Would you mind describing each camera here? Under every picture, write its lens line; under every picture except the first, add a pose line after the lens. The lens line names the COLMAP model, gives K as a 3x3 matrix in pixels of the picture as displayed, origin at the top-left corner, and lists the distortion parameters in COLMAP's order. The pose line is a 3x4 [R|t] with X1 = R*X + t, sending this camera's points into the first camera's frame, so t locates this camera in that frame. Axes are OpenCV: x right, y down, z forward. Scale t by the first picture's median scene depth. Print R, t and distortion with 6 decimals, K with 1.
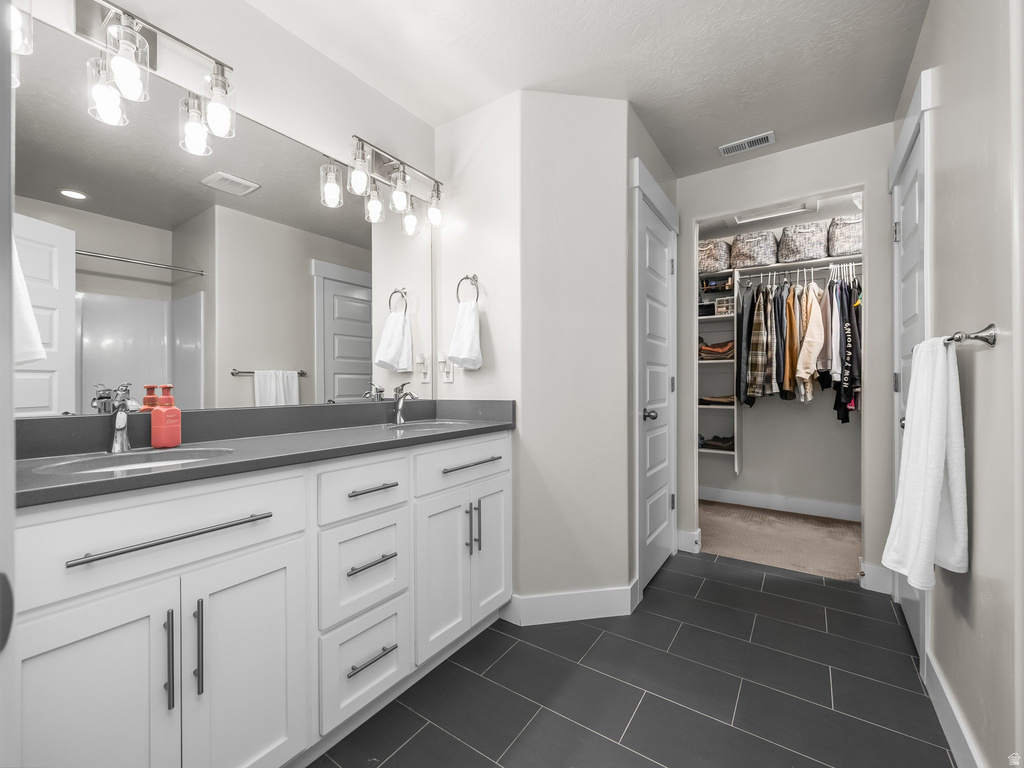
lens RADIAL K [[431.1, 0, 507.6], [0, 431.1, 388.4], [0, 0, 1]] dist [0.002891, 0.000200]
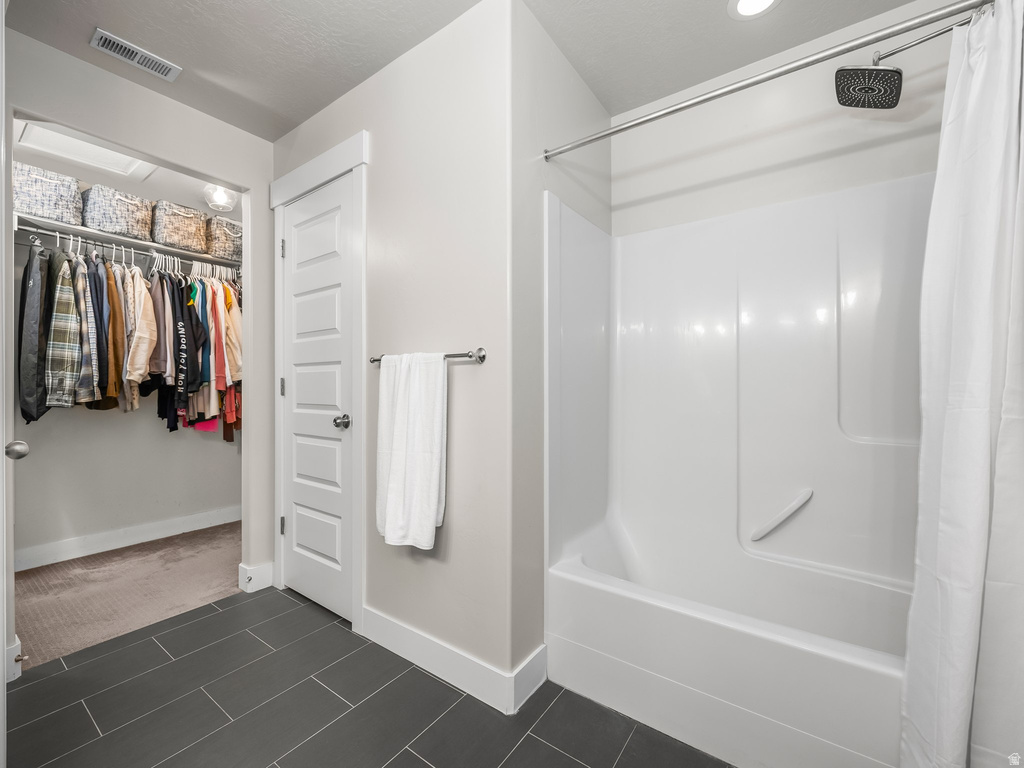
lens RADIAL K [[431.1, 0, 507.6], [0, 431.1, 388.4], [0, 0, 1]] dist [0.002891, 0.000200]
pose [[0.014544, -0.004866, 0.999882, -0.120546], [0.012699, 0.999908, 0.004681, -0.005313], [-0.999814, 0.012630, 0.014604, 0.281570]]
